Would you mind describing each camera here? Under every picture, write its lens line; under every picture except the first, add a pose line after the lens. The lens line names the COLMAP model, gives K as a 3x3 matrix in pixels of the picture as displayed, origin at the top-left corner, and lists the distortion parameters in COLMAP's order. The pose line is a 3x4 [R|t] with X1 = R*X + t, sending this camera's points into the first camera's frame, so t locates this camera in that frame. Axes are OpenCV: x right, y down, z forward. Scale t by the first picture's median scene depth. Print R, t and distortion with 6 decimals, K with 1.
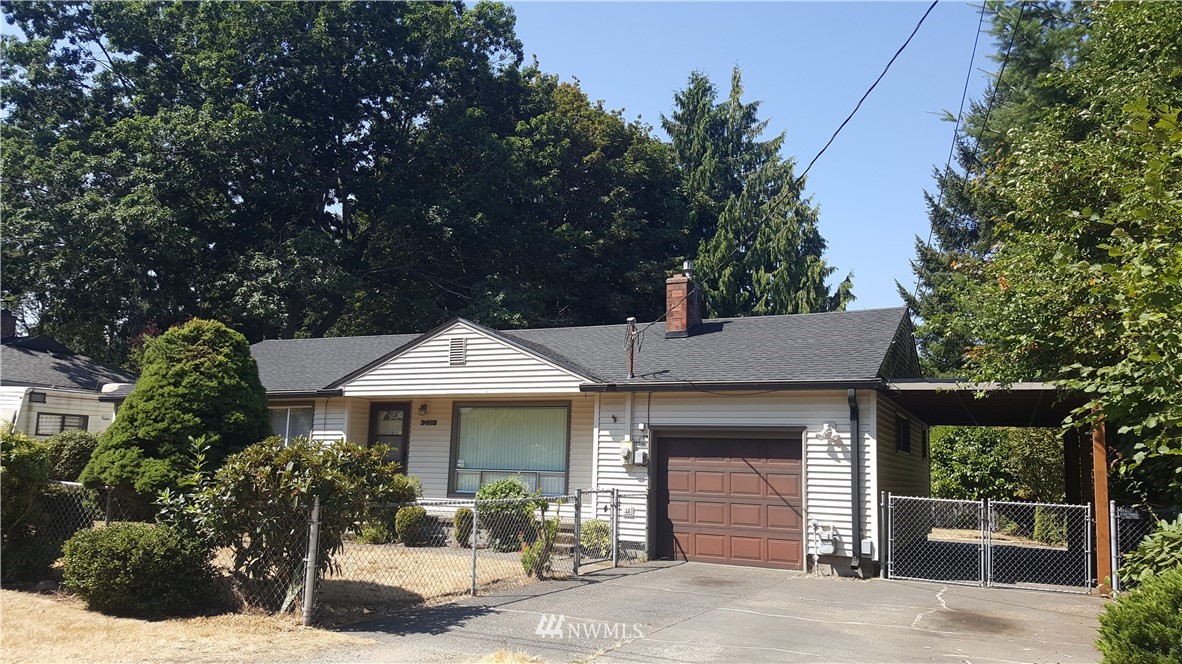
lens RADIAL K [[918.5, 0, 594.6], [0, 918.5, 332.2], [0, 0, 1]] dist [0.040802, -0.004580]
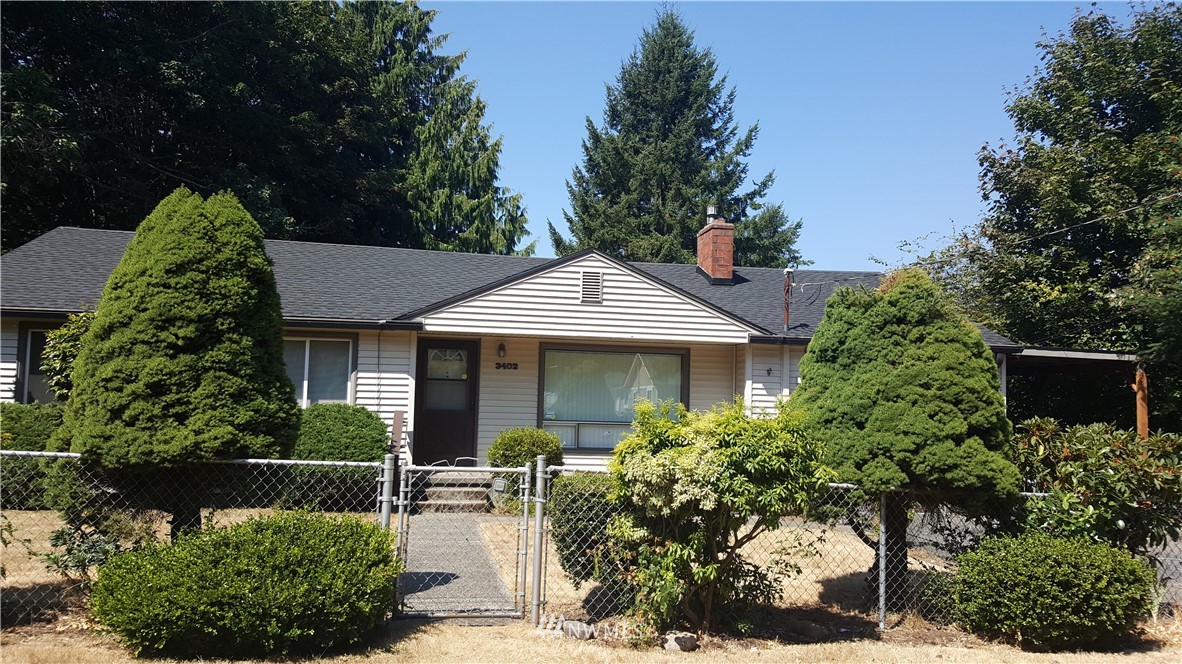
lens RADIAL K [[918.5, 0, 592.2], [0, 918.5, 335.7], [0, 0, 1]] dist [0.040802, -0.004580]
pose [[0.797872, 0.038456, 0.601599, -0.626199], [-0.095984, 0.993336, 0.063803, 0.010295], [-0.595136, -0.108651, 0.796246, 0.294091]]
